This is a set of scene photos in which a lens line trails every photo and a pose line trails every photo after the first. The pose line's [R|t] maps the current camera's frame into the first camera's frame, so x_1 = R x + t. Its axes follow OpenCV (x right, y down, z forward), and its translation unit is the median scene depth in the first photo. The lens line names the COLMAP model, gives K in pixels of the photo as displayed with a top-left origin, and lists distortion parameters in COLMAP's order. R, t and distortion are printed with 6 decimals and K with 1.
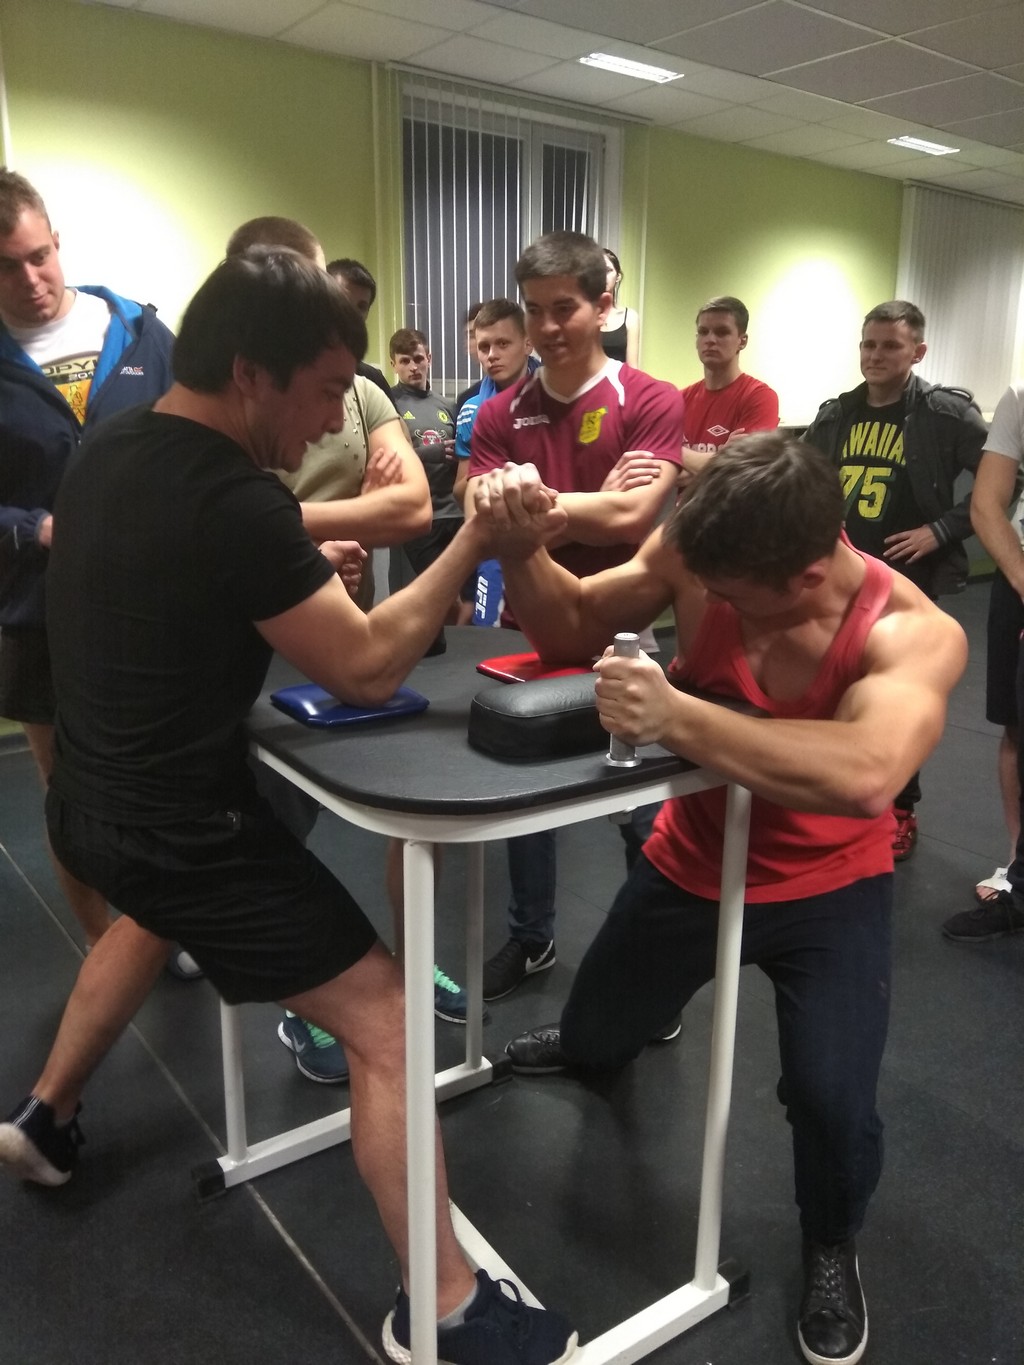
lens RADIAL K [[1078.4, 0, 525.8], [0, 1078.4, 694.7], [0, 0, 1]] dist [0.000656, -0.004997]
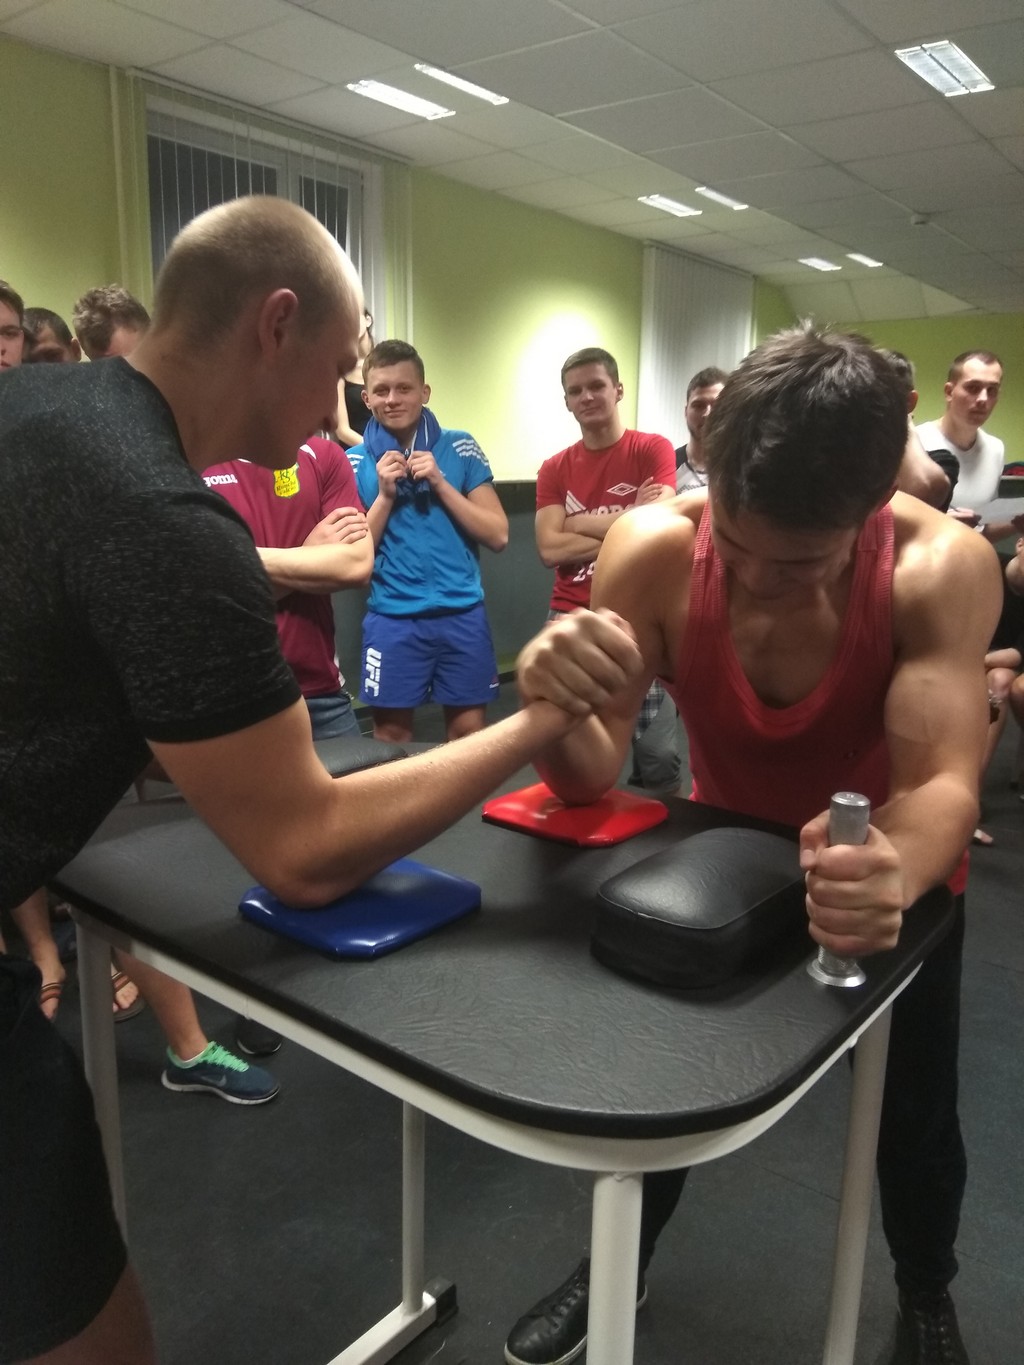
lens RADIAL K [[1078.4, 0, 504.6], [0, 1078.4, 691.9], [0, 0, 1]] dist [0.000656, -0.004997]
pose [[0.964567, -0.057648, 0.257465, -0.083784], [0.070367, 0.996701, -0.040455, -0.031253], [-0.254283, 0.057138, 0.965440, 0.112323]]
